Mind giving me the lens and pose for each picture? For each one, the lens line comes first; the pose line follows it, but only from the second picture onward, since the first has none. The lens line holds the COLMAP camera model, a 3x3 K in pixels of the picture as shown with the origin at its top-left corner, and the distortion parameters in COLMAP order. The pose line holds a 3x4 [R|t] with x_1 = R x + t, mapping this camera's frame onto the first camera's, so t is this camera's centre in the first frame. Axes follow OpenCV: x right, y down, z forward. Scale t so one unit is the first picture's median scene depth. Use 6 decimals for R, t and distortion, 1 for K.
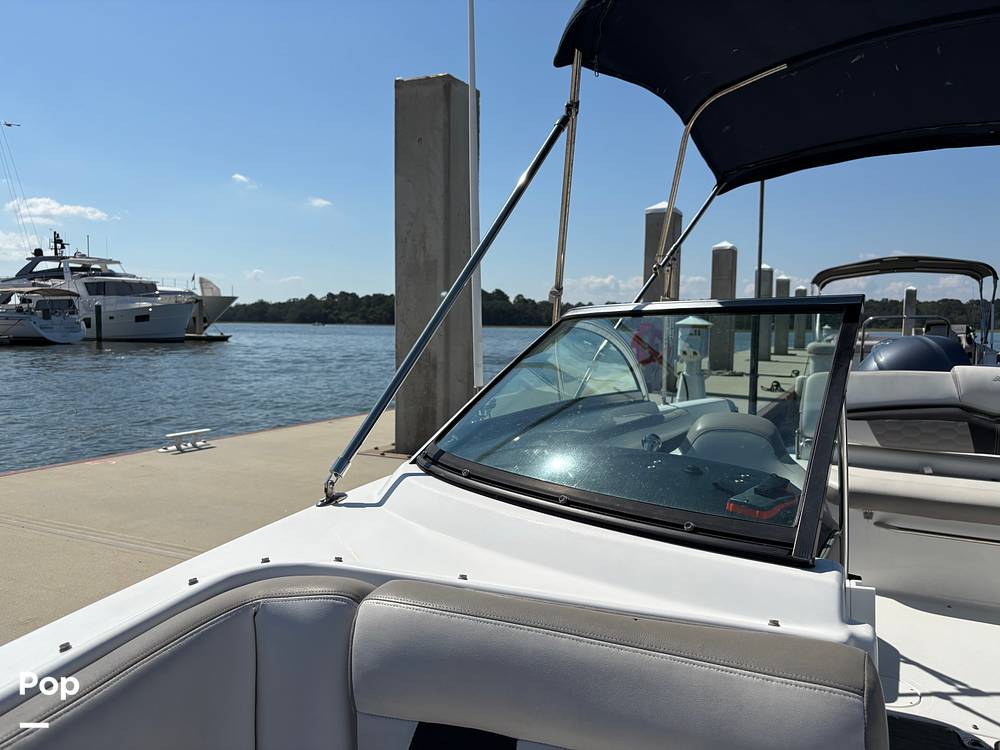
lens RADIAL K [[741.3, 0, 504.8], [0, 741.3, 421.4], [0, 0, 1]] dist [0.005817, -0.000606]
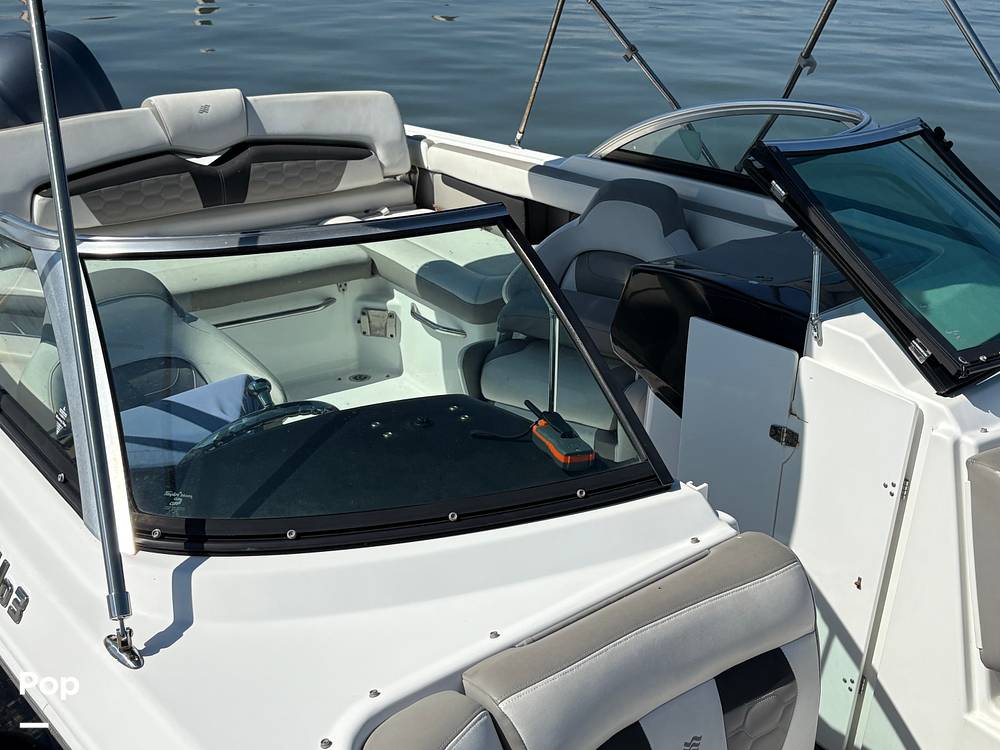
lens RADIAL K [[1248.5, 0, 494.7], [0, 1248.5, 376.3], [0, 0, 1]] dist [0.188614, -0.679847]
pose [[0.459482, -0.351131, 0.815833, -0.093775], [0.122019, 0.934783, 0.333605, -0.048120], [-0.879766, -0.053739, 0.472360, 0.017012]]
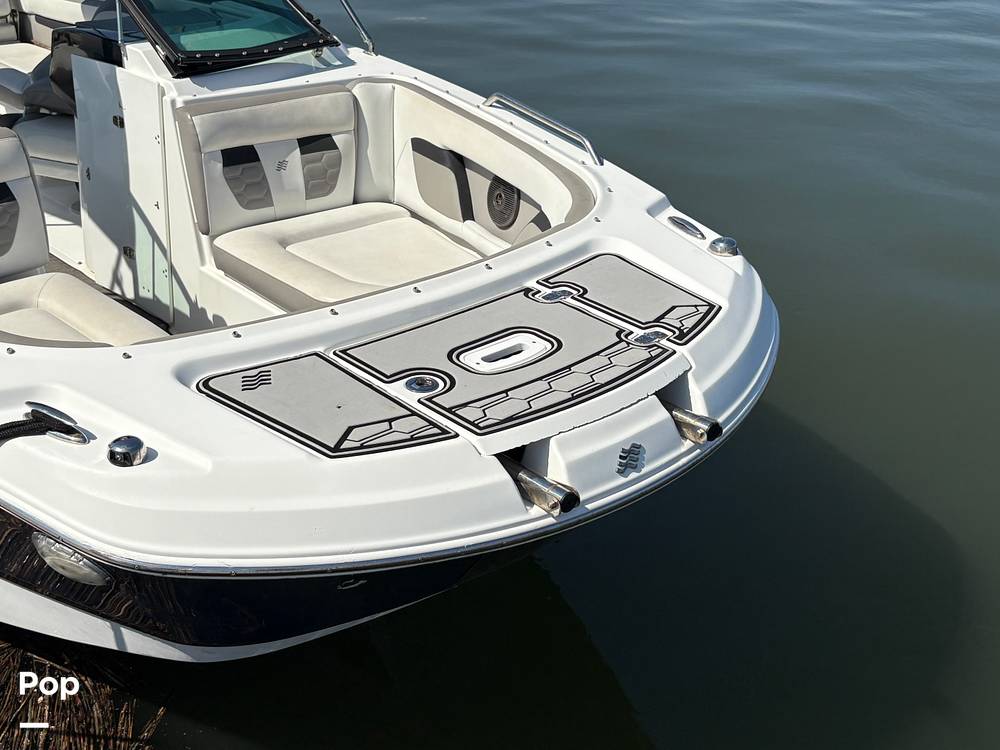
lens RADIAL K [[1248.5, 0, 494.7], [0, 1248.5, 376.3], [0, 0, 1]] dist [0.188614, -0.679847]
pose [[0.359183, -0.406518, 0.840078, -0.169914], [0.123566, 0.912937, 0.388943, -0.023222], [-0.925051, -0.035897, 0.378144, -0.130966]]
